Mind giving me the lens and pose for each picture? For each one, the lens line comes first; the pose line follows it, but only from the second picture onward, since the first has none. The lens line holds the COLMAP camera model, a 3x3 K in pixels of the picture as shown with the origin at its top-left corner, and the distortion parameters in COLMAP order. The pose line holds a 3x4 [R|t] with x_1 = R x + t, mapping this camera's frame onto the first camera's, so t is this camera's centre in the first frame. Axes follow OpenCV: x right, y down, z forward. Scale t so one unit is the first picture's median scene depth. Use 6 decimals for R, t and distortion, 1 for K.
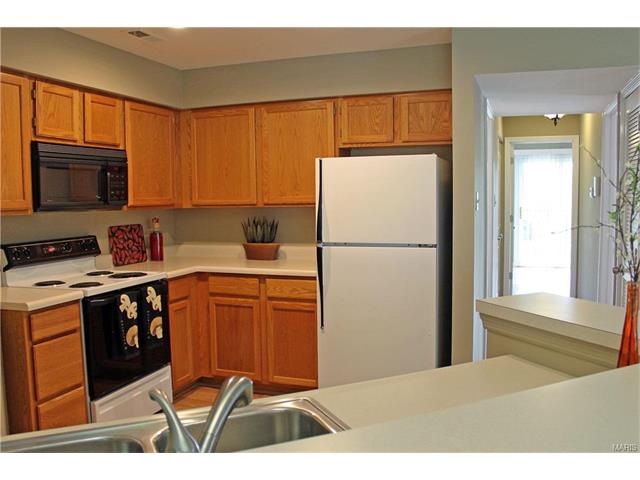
lens RADIAL K [[572.3, 0, 320.0], [0, 572.3, 240.0], [0, 0, 1]] dist [-0.097912, 0.010588]
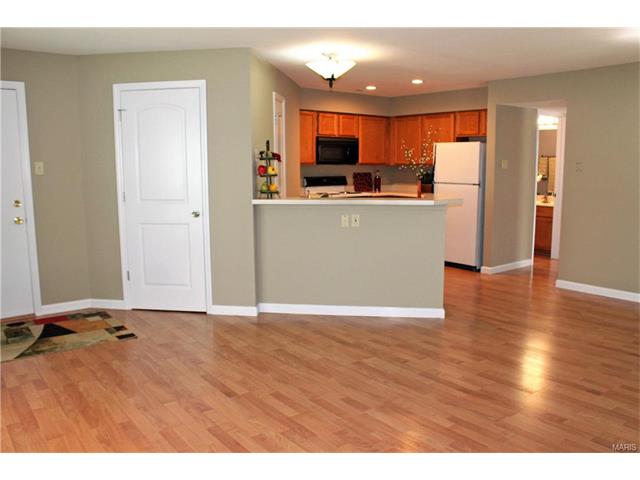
lens RADIAL K [[538.4, 0, 322.6], [0, 538.4, 240.2], [0, 0, 1]] dist [-0.168439, 0.209371]
pose [[0.849993, 0.091252, -0.518831, 0.651368], [-0.055241, 0.994893, 0.084481, 0.069785], [0.523890, -0.043147, 0.850692, -0.868188]]
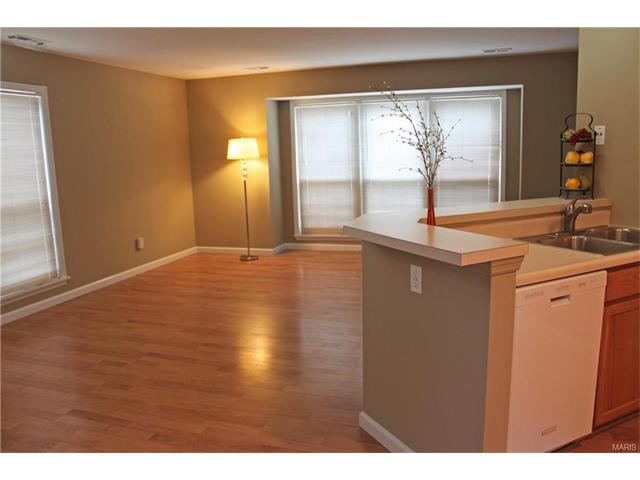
lens RADIAL K [[538.4, 0, 322.6], [0, 538.4, 240.2], [0, 0, 1]] dist [-0.168439, 0.209371]
pose [[-0.998040, 0.051711, -0.035256, 0.325931], [0.041200, 0.966884, 0.251867, -0.077980], [0.047112, 0.249921, -0.967119, 0.941294]]
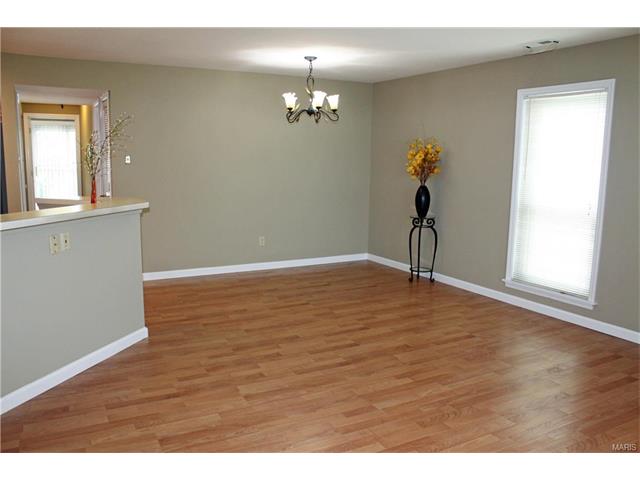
lens RADIAL K [[538.4, 0, 322.6], [0, 538.4, 240.2], [0, 0, 1]] dist [-0.168439, 0.209371]
pose [[0.655004, -0.087538, 0.750538, -0.282224], [0.033591, 0.995658, 0.086811, 0.065811], [-0.754878, -0.031650, 0.655101, -0.627351]]
